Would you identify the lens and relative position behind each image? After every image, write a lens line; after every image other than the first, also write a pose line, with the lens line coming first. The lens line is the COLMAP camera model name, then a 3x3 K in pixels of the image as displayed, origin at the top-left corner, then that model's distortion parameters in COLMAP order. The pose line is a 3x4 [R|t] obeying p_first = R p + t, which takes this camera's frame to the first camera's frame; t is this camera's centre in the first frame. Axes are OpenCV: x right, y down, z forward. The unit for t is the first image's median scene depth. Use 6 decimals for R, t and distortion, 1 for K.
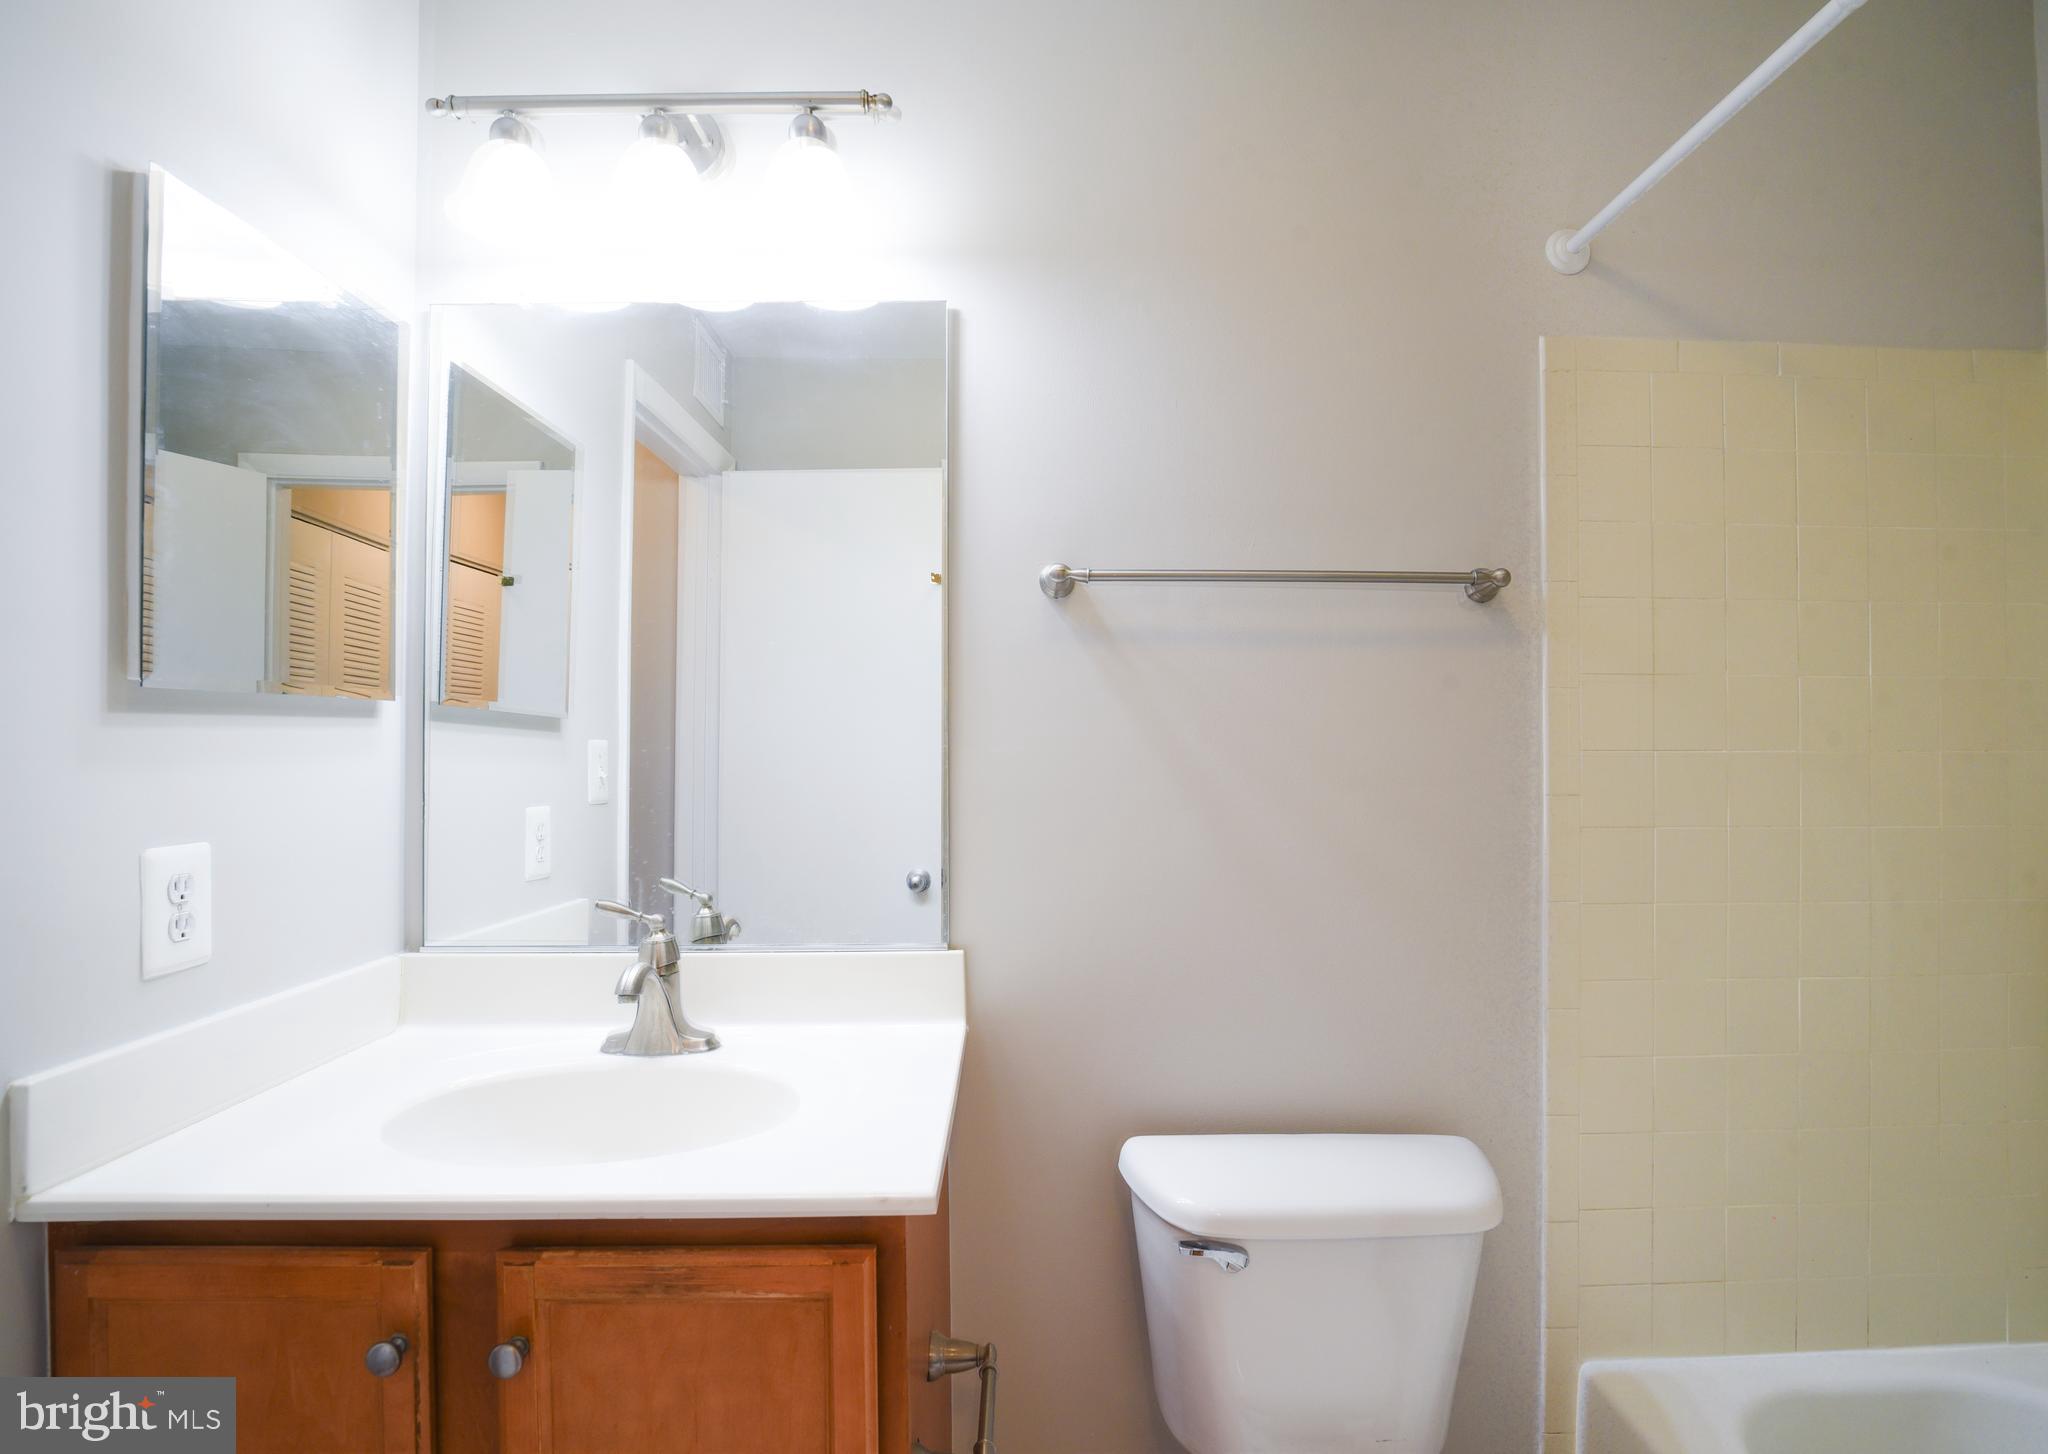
lens RADIAL K [[1074.8, 0, 1024.0], [0, 1074.8, 727.0], [0, 0, 1]] dist [-0.025463, -0.000561]
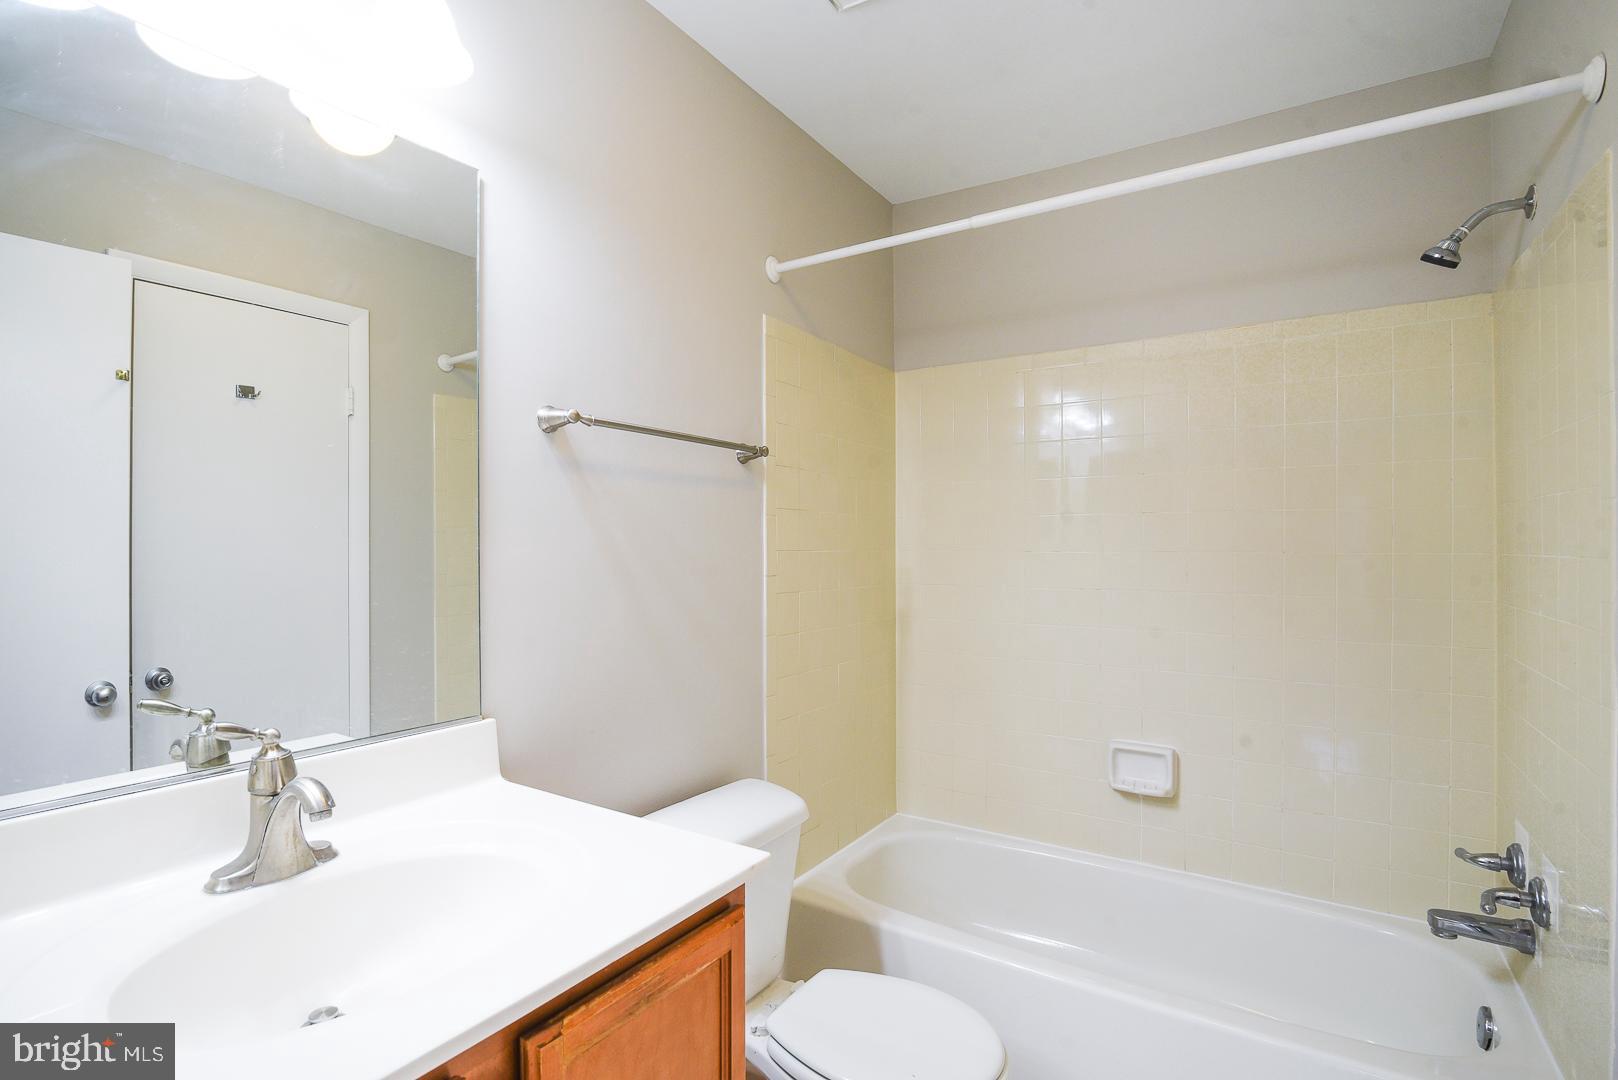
lens RADIAL K [[793.5, 0, 809.0], [0, 793.5, 540.0], [0, 0, 1]] dist [-0.045328, -0.000043]
pose [[0.558152, 0.008670, 0.829693, -0.623124], [-0.010188, 0.999942, -0.003595, 0.009823], [-0.829676, -0.006446, 0.558208, 0.237217]]
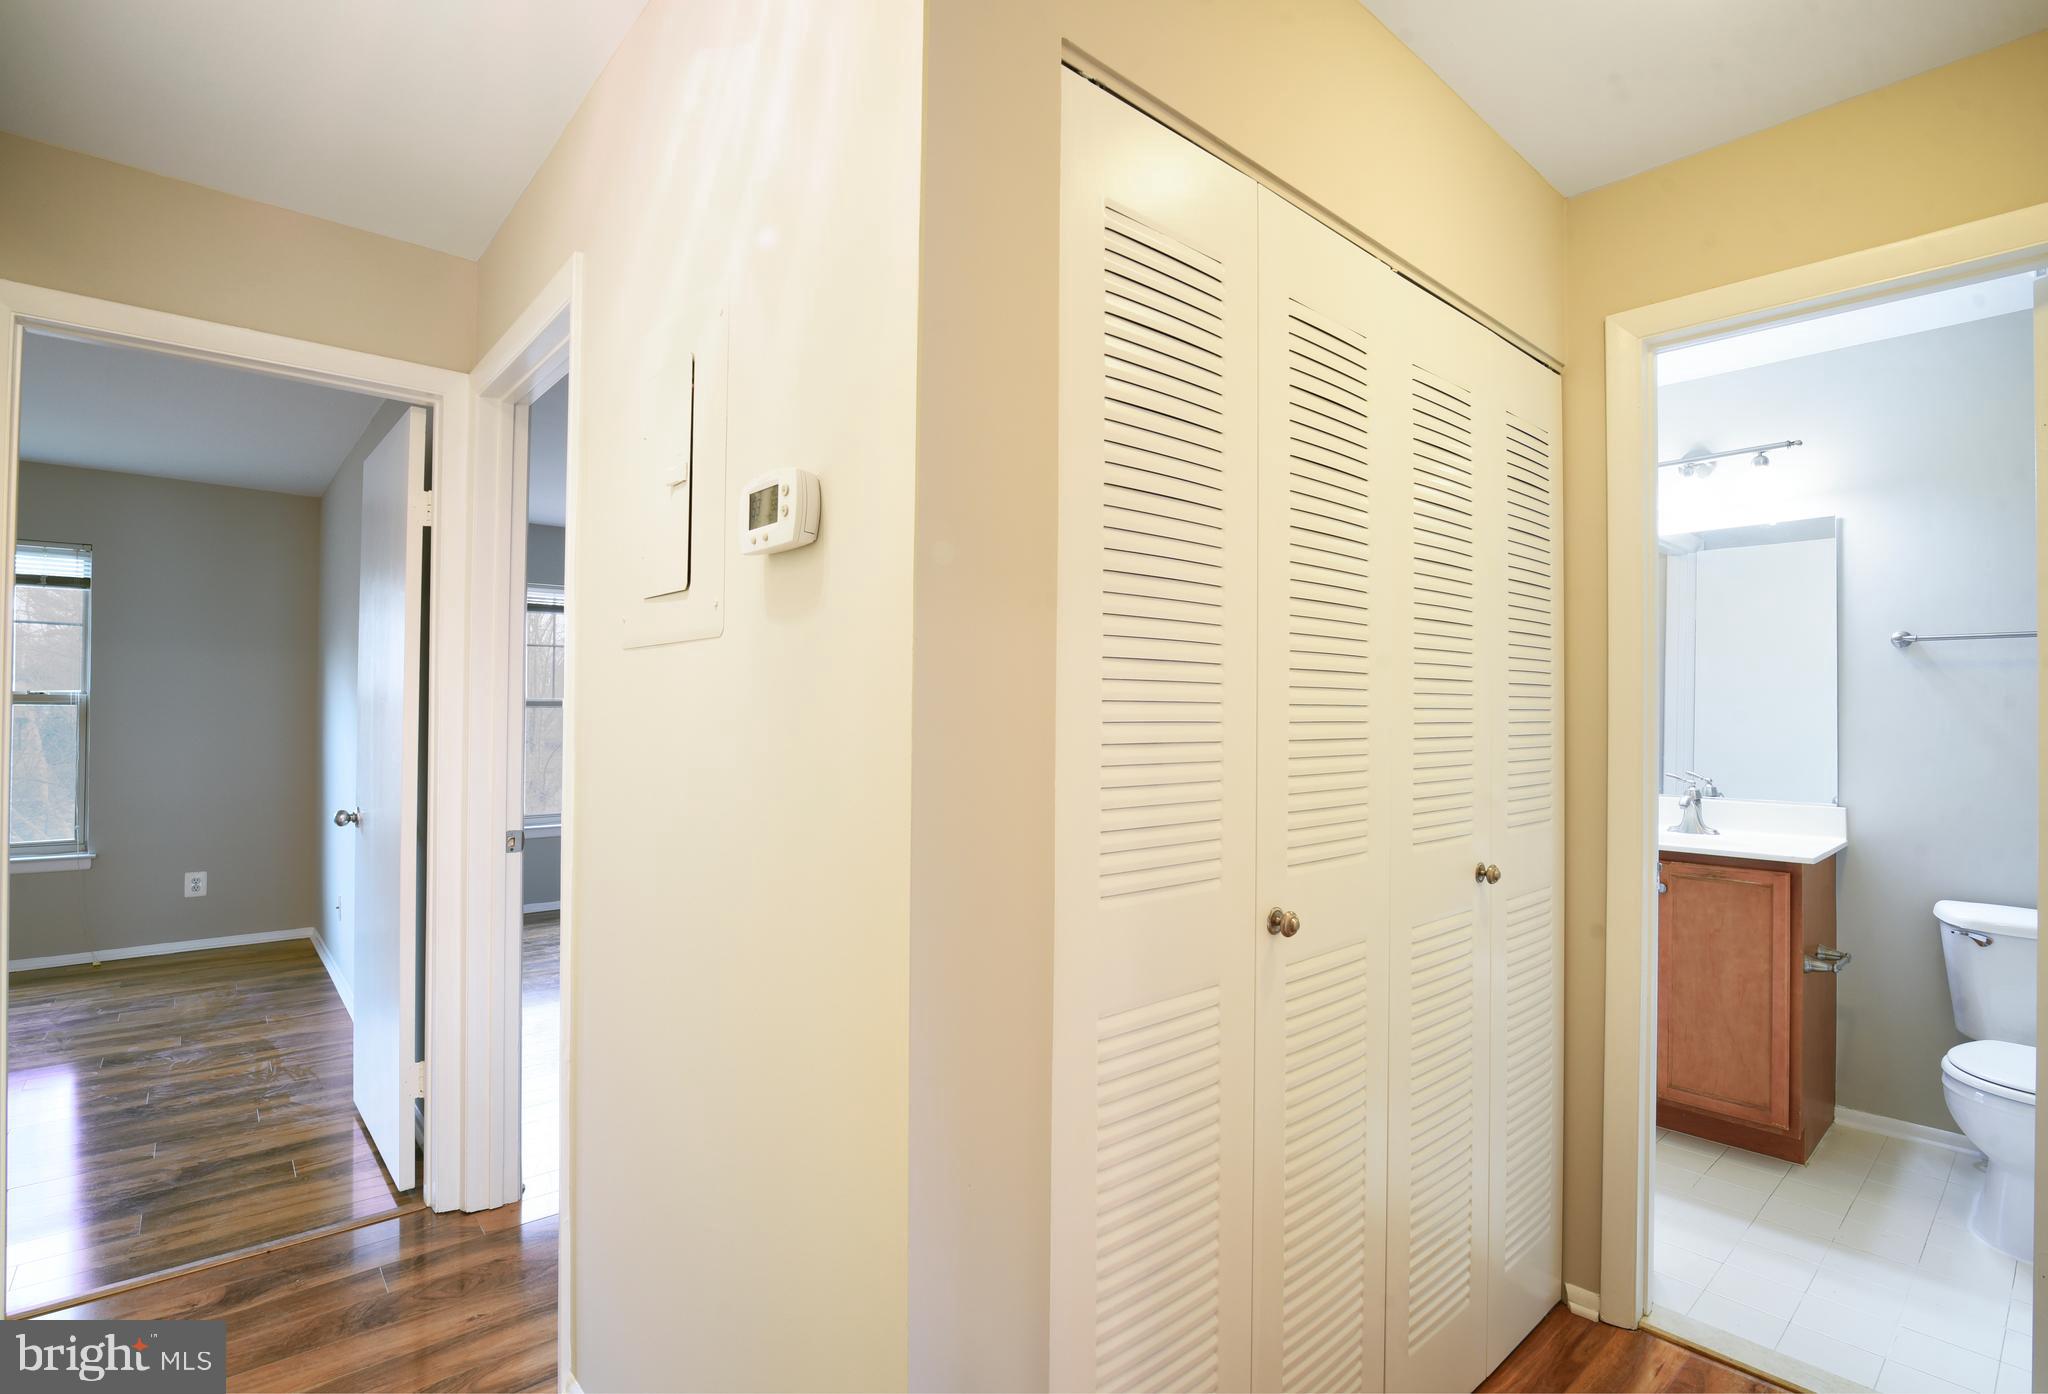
lens RADIAL K [[1035.4, 0, 1024.0], [0, 1035.4, 697.0], [0, 0, 1]] dist [-0.002398, -0.000406]
pose [[0.690110, -0.002995, -0.723698, 0.342707], [0.004416, 0.999990, 0.000072, -0.031757], [0.723691, -0.003246, 0.690116, -1.836731]]
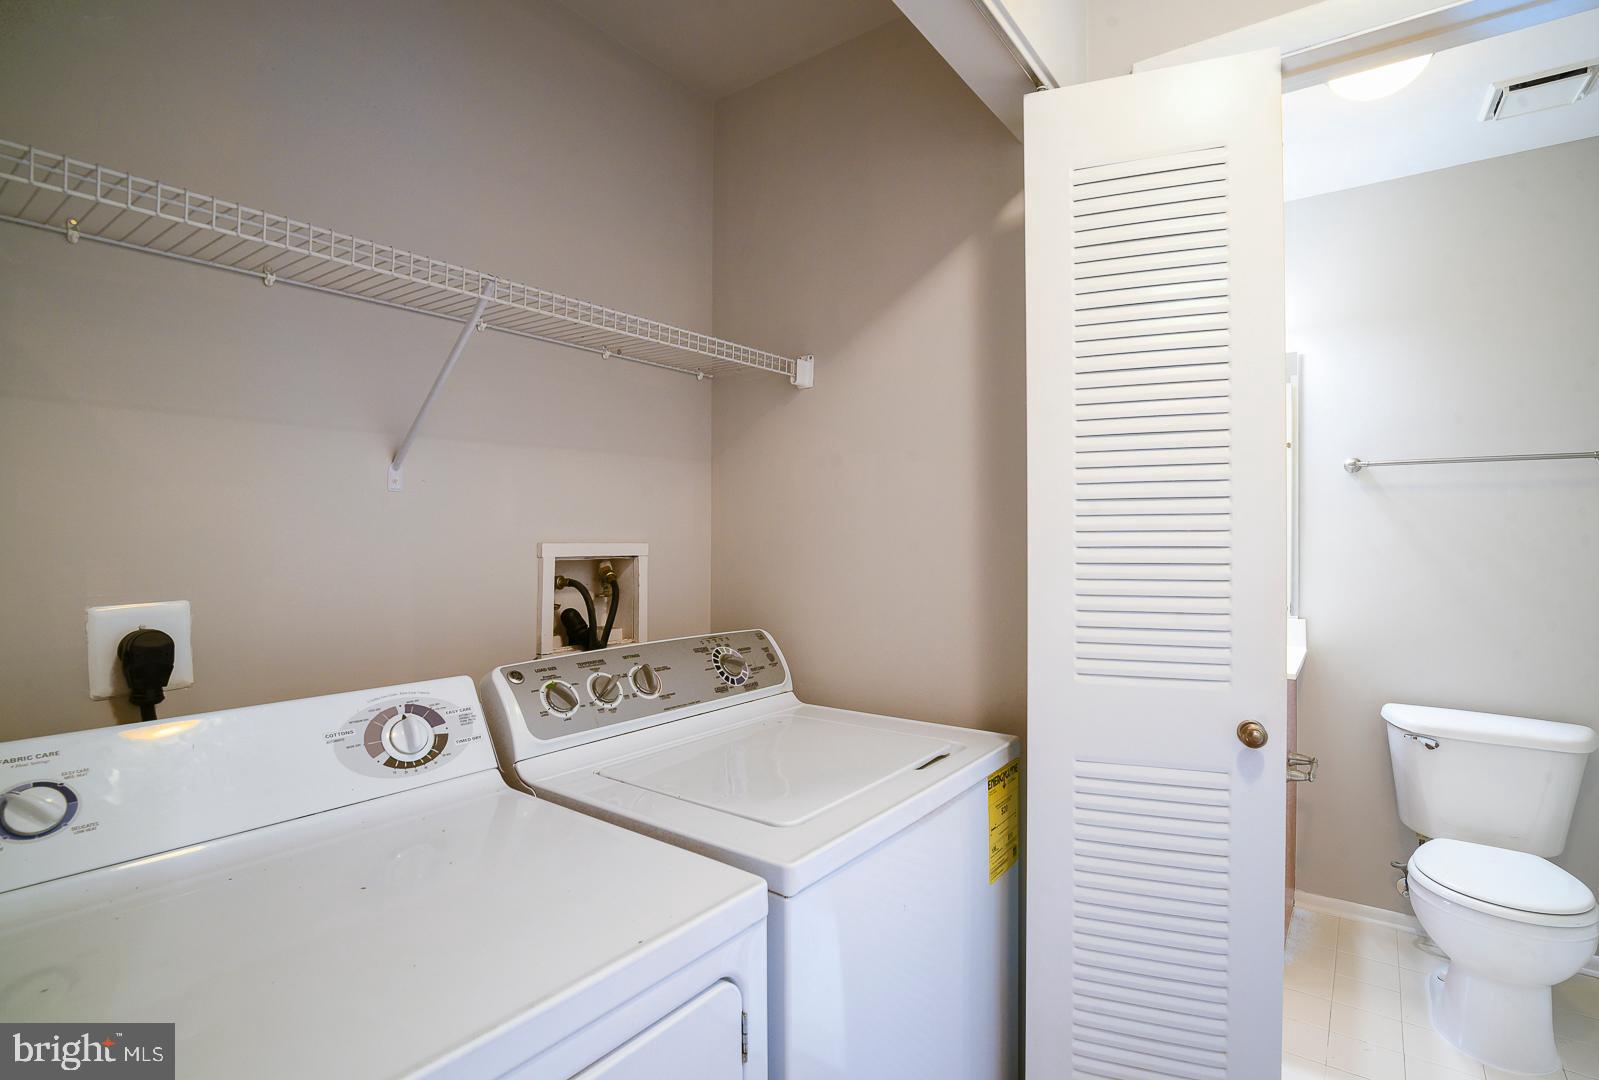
lens RADIAL K [[770.0, 0, 799.5], [0, 770.0, 540.0], [0, 0, 1]] dist [-0.018674, -0.000147]
pose [[0.802668, 0.004951, -0.596405, 0.059482], [0.016316, 0.999409, 0.030255, -0.047123], [0.596203, -0.034016, 0.802113, -1.155839]]
